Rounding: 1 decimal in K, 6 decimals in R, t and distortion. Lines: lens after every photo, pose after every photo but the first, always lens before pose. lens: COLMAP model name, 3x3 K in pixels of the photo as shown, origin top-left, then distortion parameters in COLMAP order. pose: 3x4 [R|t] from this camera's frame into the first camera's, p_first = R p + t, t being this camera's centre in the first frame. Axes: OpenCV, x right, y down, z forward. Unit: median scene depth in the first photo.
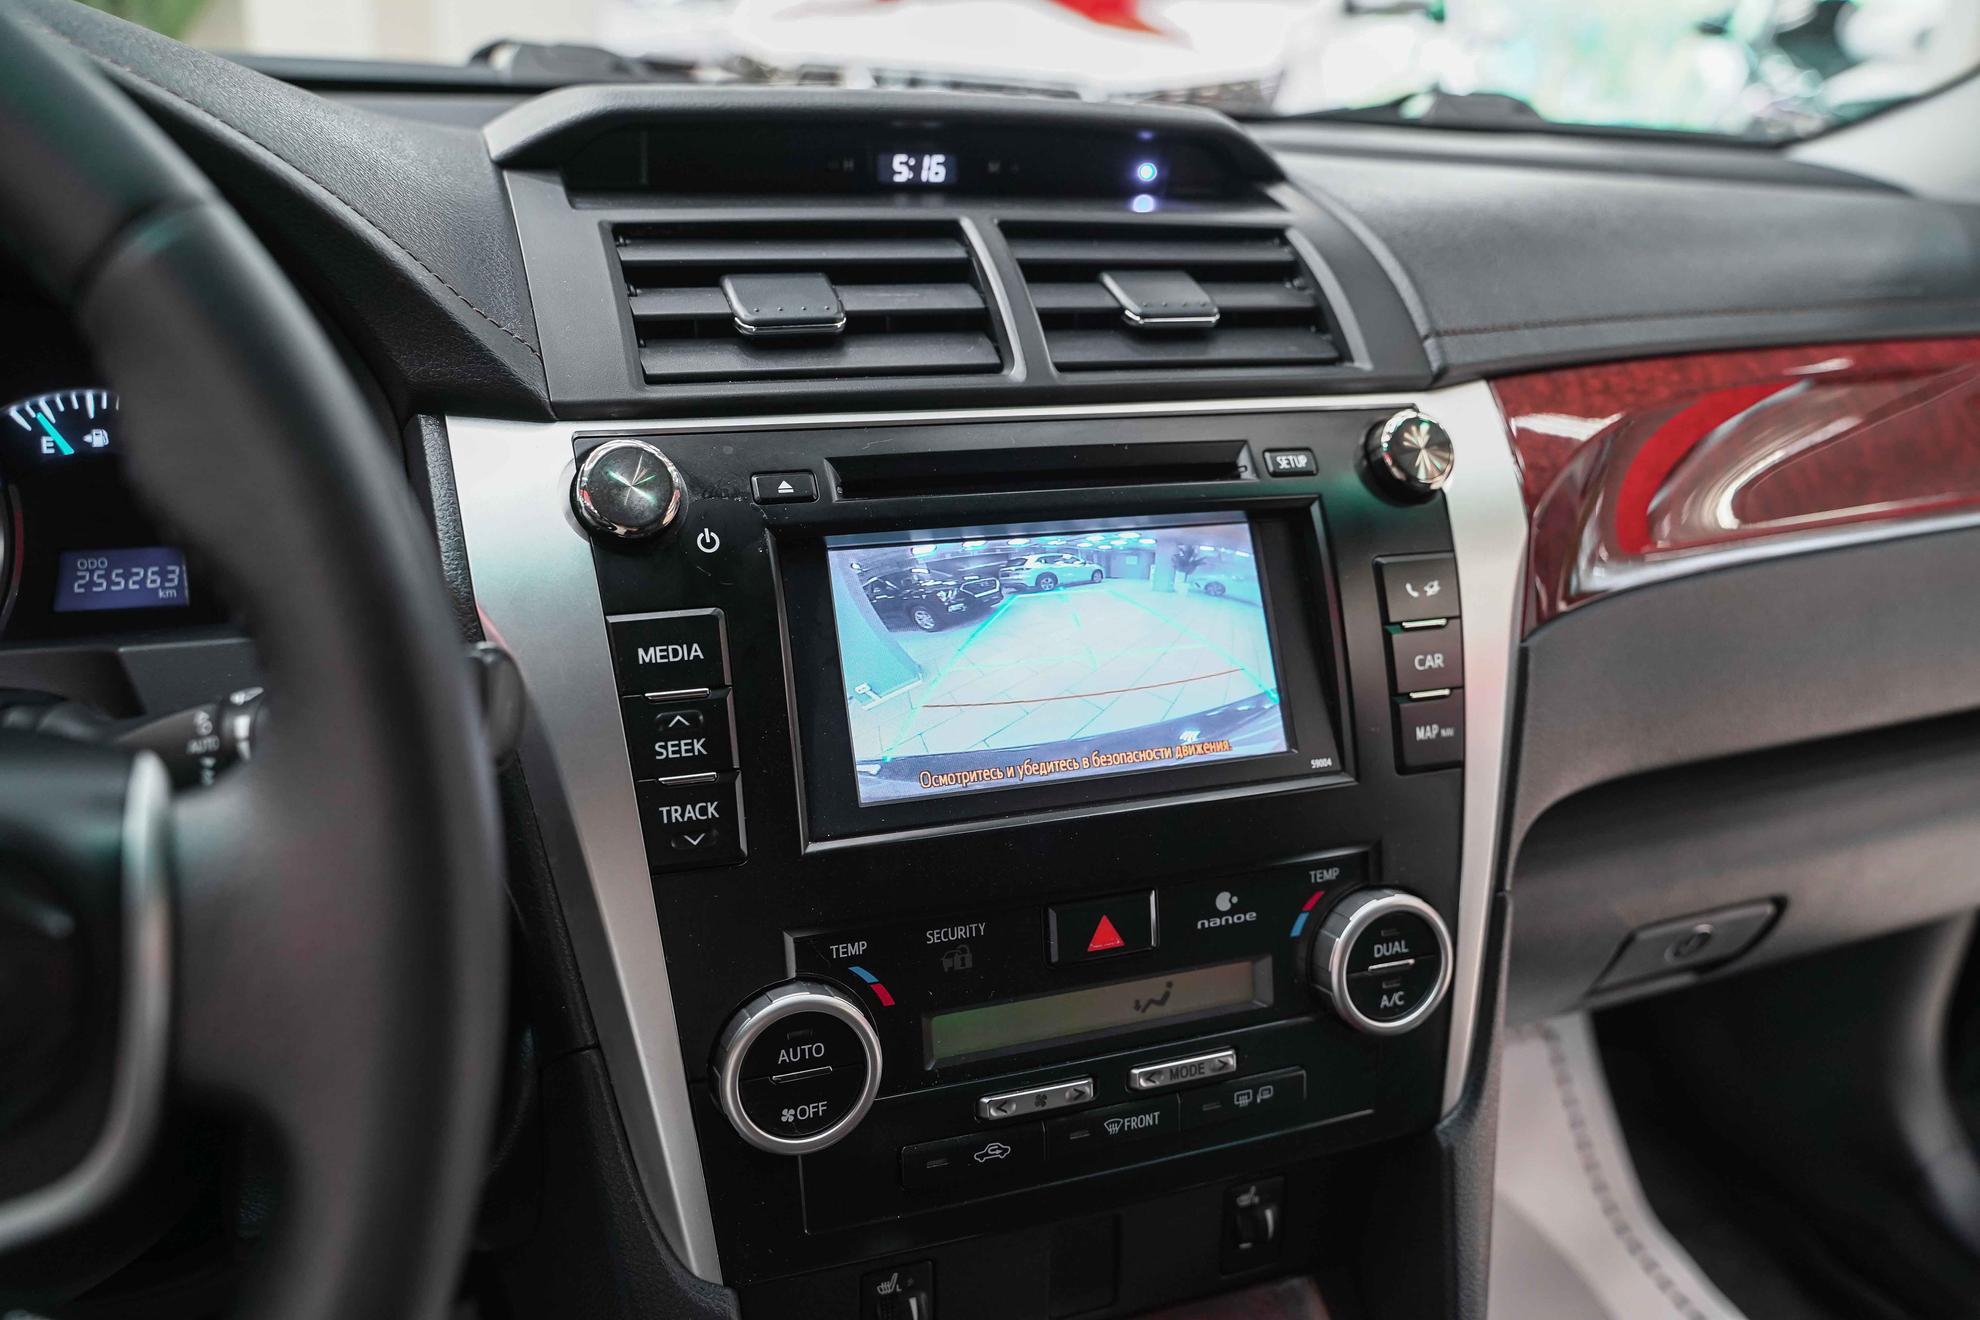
lens RADIAL K [[1580.9, 0, 990.0], [0, 1580.9, 660.0], [0, 0, 1]] dist [-0.007254, 0.000973]
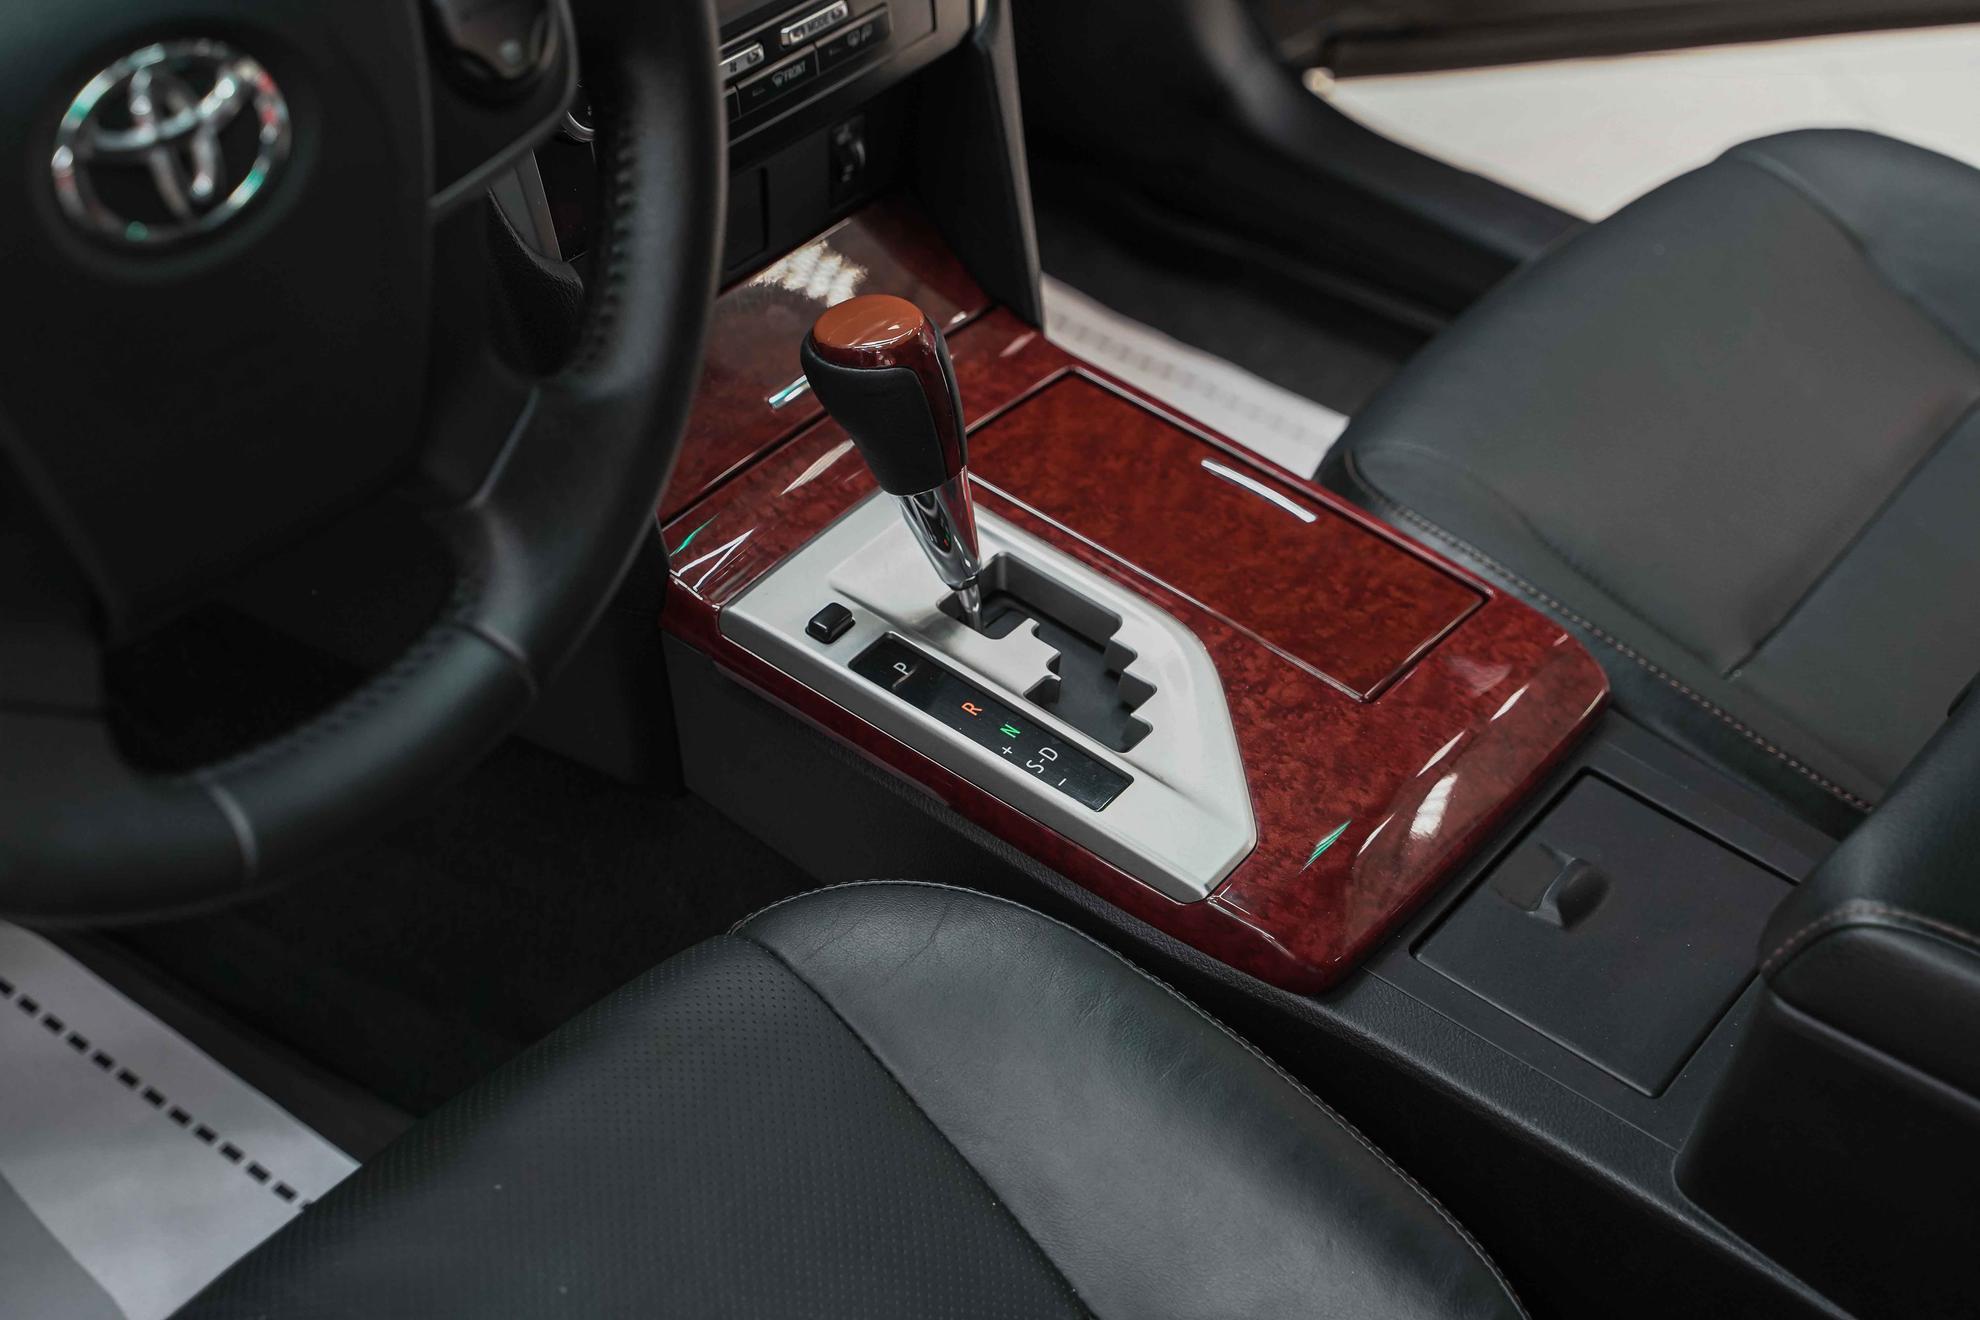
lens RADIAL K [[3275.9, 0, 990.0], [0, 3275.9, 660.0], [0, 0, 1]] dist [0.011501, 0.038043]
pose [[0.841321, -0.312413, 0.441108, -1.025393], [0.147284, 0.917675, 0.369027, -0.197120], [-0.520082, -0.245502, 0.818073, -1.237390]]
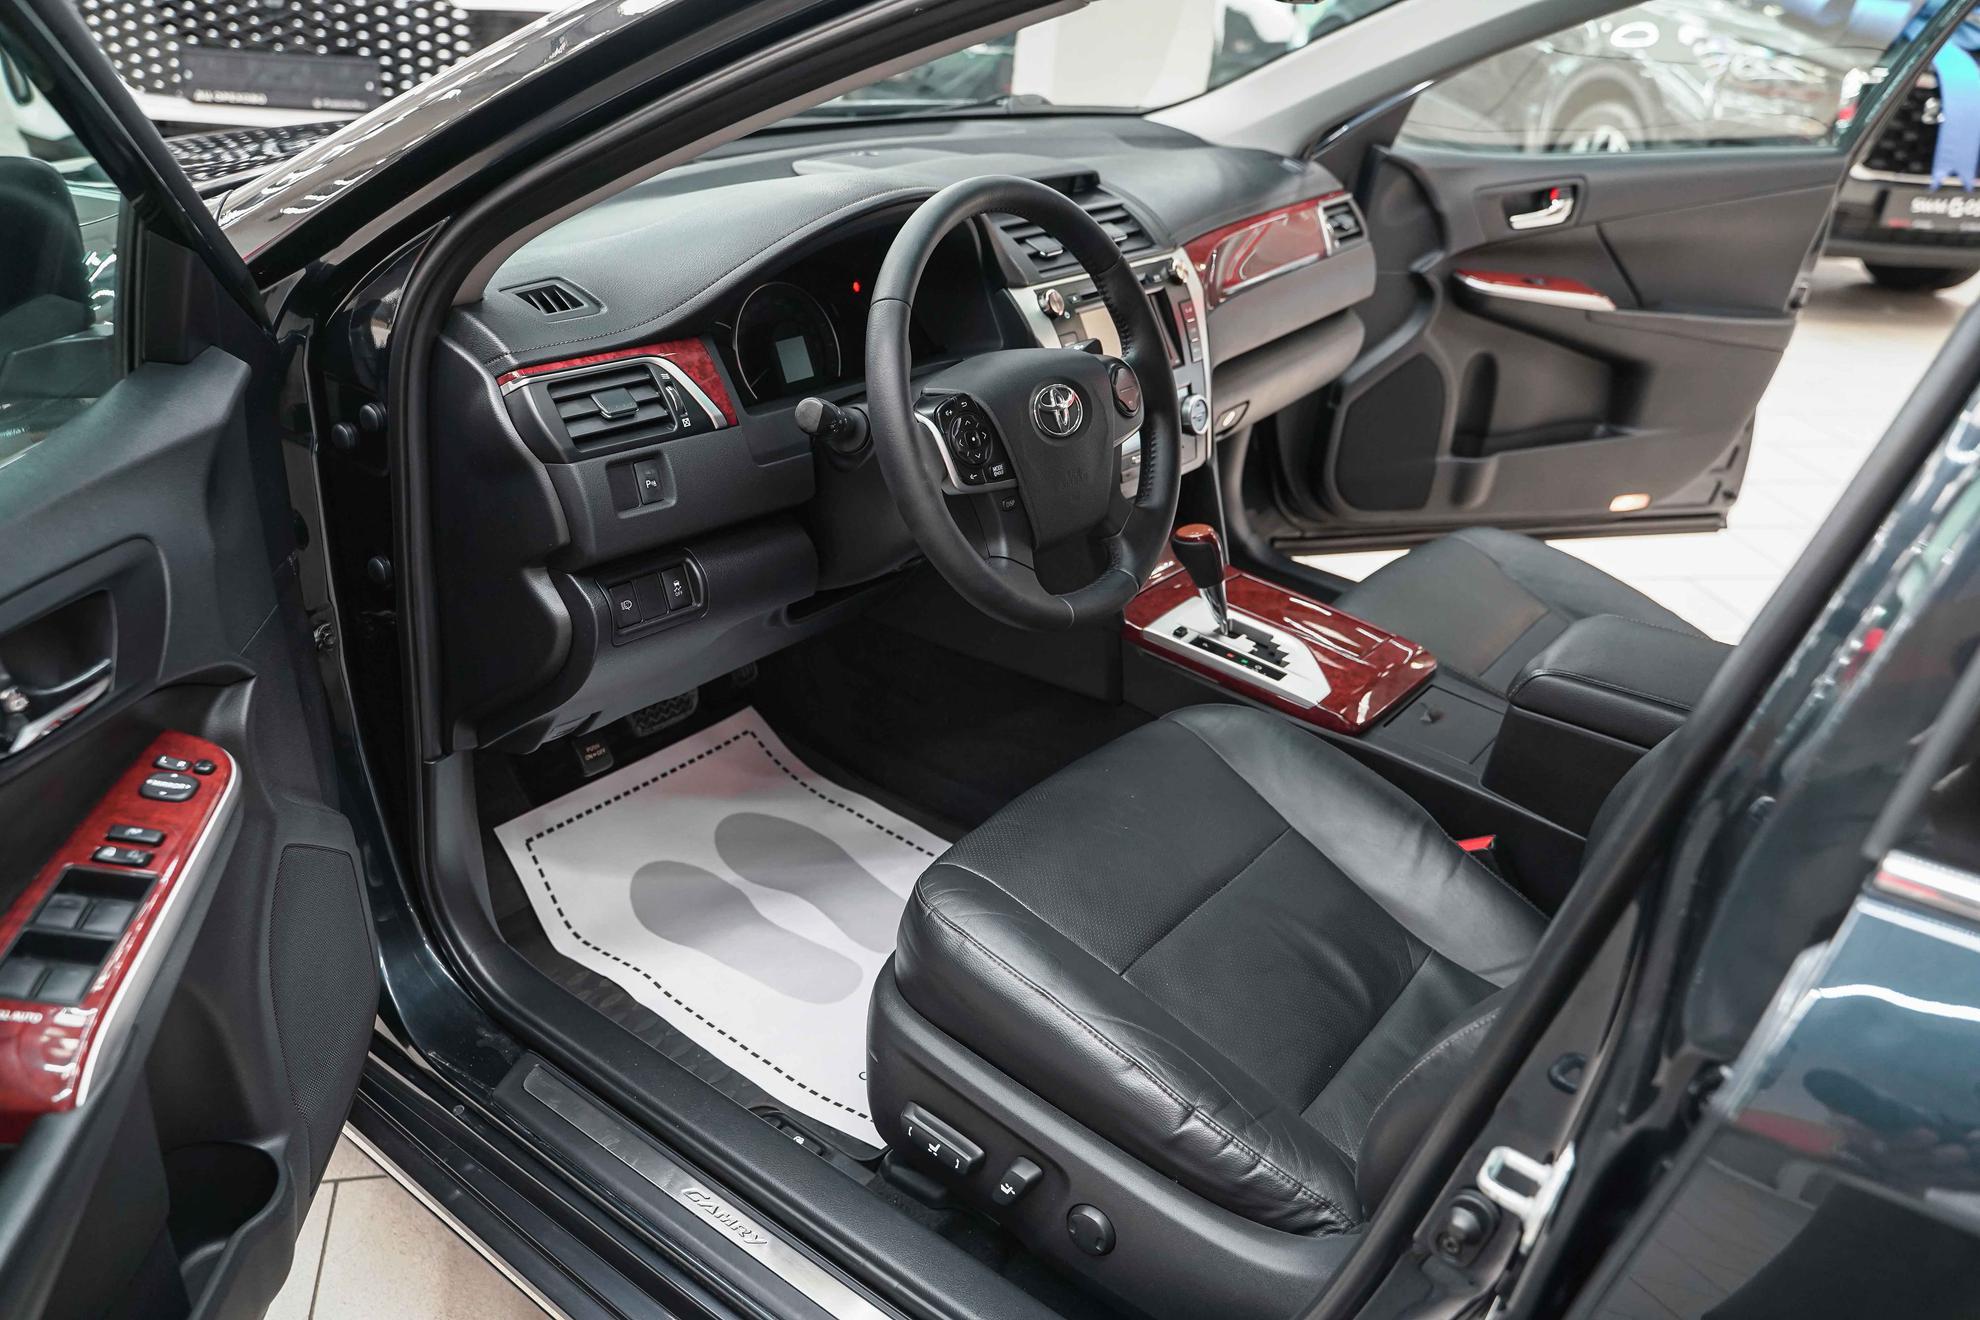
lens RADIAL K [[1604.9, 0, 991.1], [0, 1604.9, 665.9], [0, 0, 1]] dist [-0.005806, -0.007329]
pose [[0.844352, -0.218201, 0.489344, -2.185745], [0.152213, 0.973374, 0.171392, 0.051699], [-0.513712, -0.070231, 0.855083, -2.047911]]
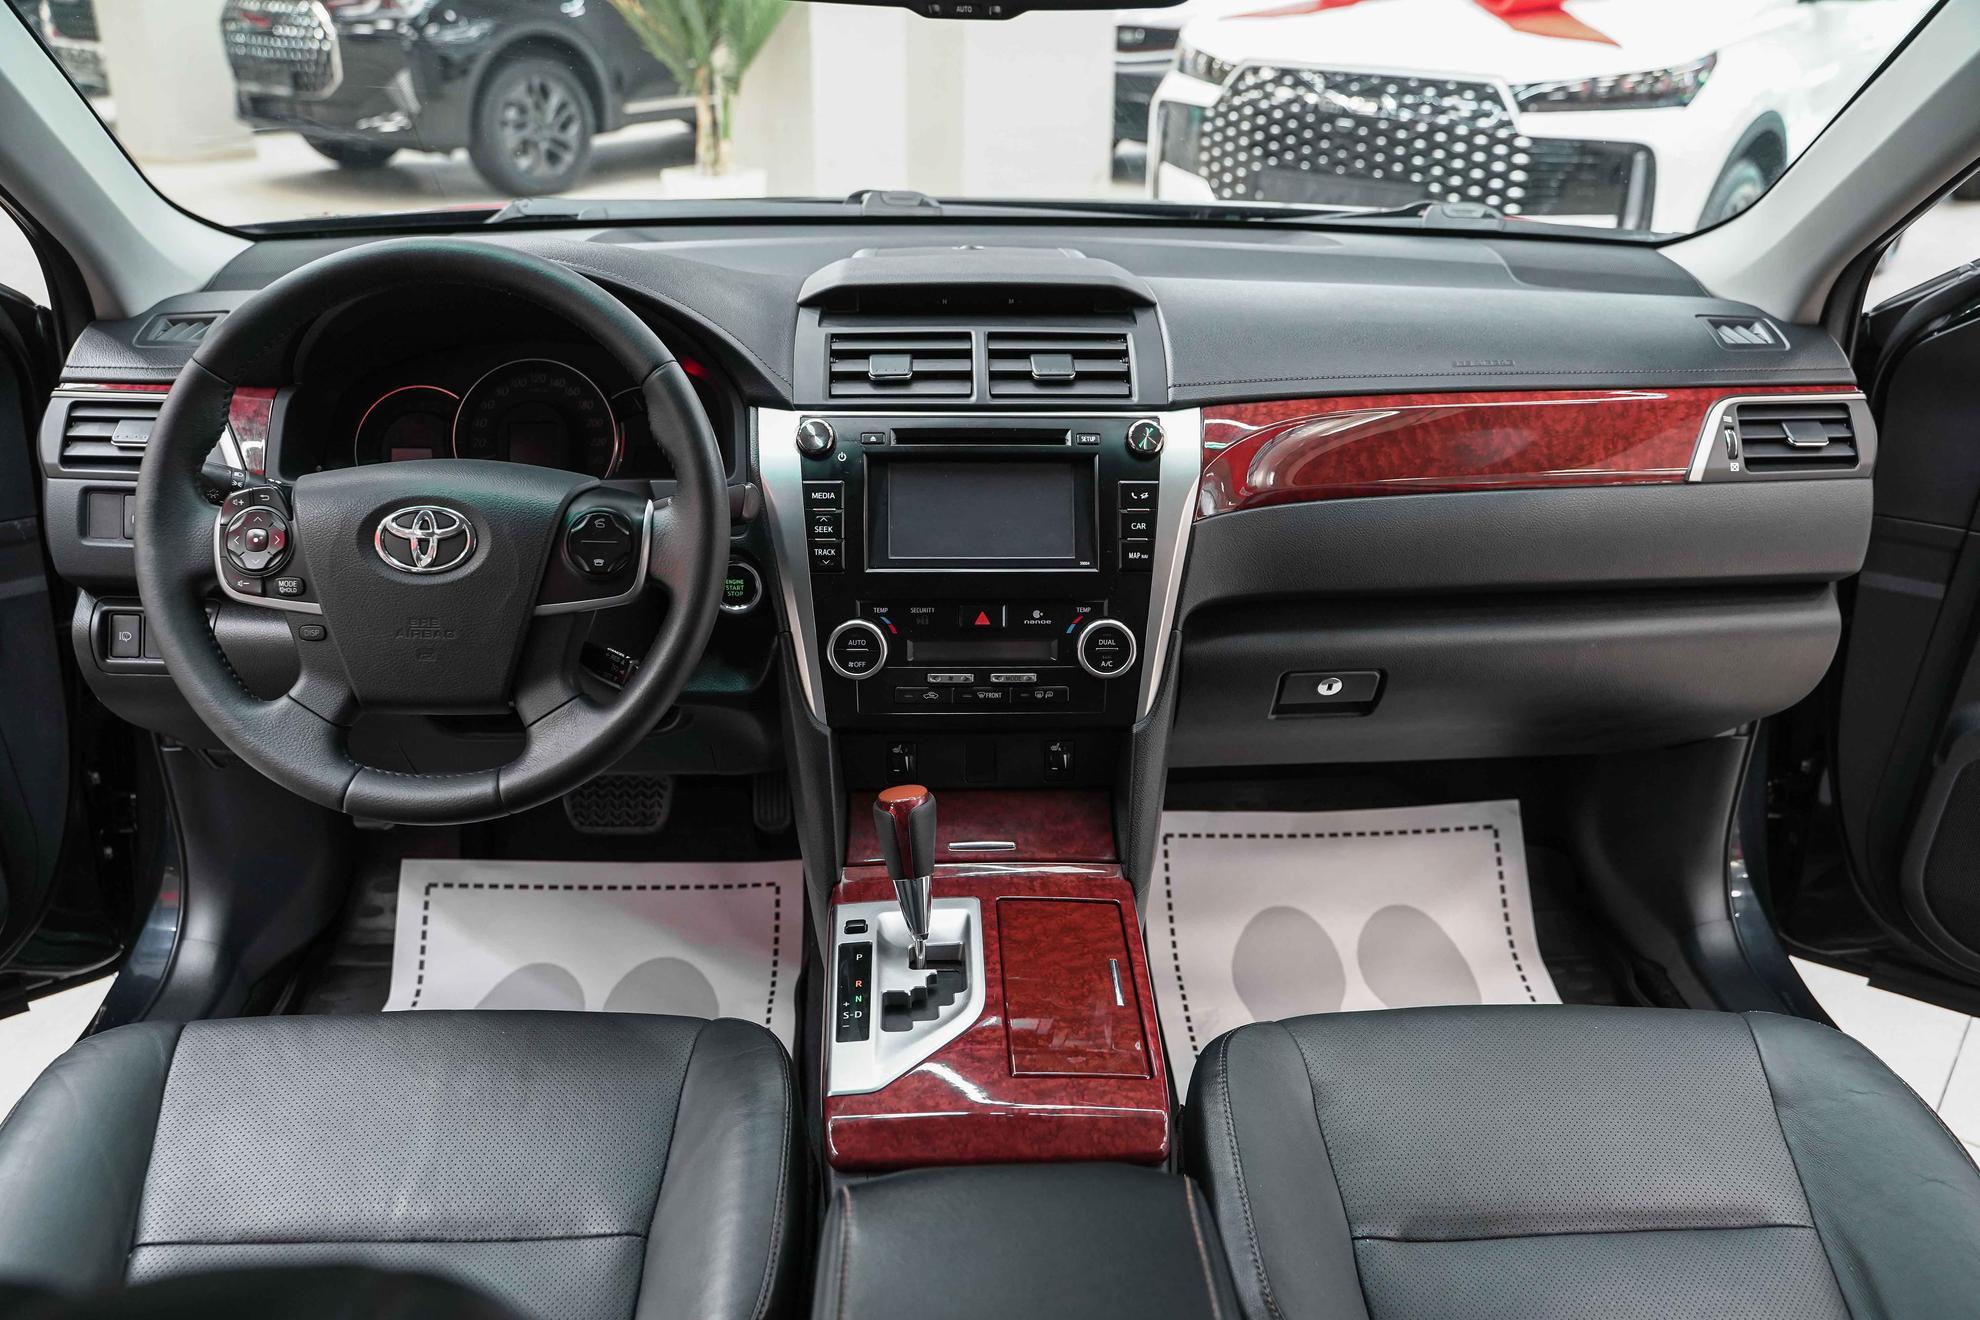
lens RADIAL K [[1604.9, 0, 991.1], [0, 1604.9, 665.9], [0, 0, 1]] dist [-0.005806, -0.007329]
pose [[0.947490, 0.097523, -0.304551, 0.879069], [-0.085143, 0.994921, 0.053701, 0.106546], [0.308241, -0.024951, 0.950981, -1.467263]]
